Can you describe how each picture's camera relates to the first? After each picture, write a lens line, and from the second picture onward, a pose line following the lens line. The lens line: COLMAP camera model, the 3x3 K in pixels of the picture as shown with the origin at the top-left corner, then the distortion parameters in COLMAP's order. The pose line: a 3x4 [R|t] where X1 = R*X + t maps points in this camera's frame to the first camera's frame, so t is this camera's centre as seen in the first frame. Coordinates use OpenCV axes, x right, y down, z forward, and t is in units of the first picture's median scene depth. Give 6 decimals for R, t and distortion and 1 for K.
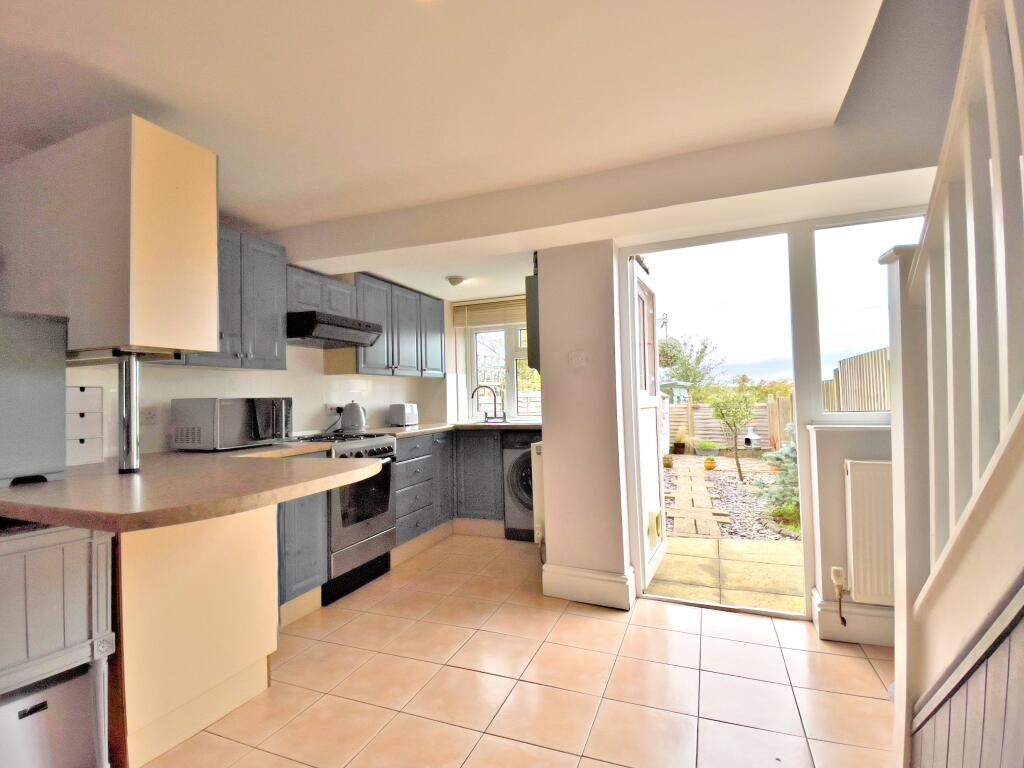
lens RADIAL K [[490.6, 0, 507.8], [0, 490.6, 386.1], [0, 0, 1]] dist [0.079142, -0.069041]
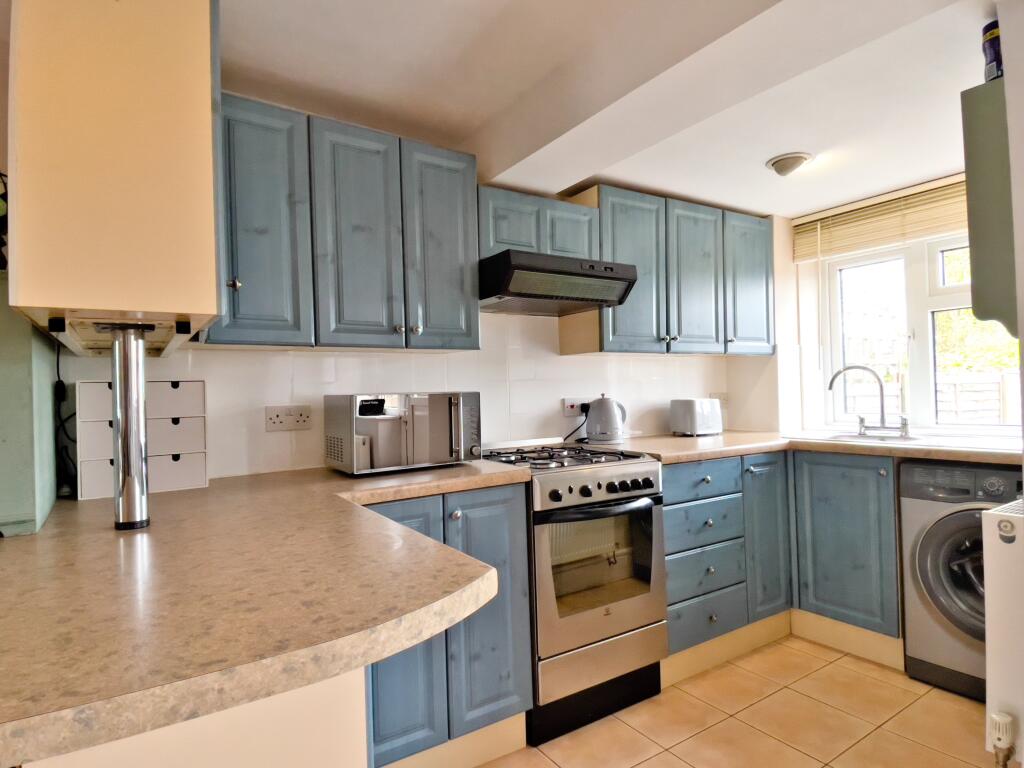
lens RADIAL K [[576.0, 0, 493.7], [0, 576.0, 383.2], [0, 0, 1]] dist [0.098774, -0.090663]
pose [[0.814056, -0.001633, -0.580785, 0.002449], [0.017791, 0.999597, 0.022126, -0.003753], [0.580514, -0.028345, 0.813756, 0.315443]]
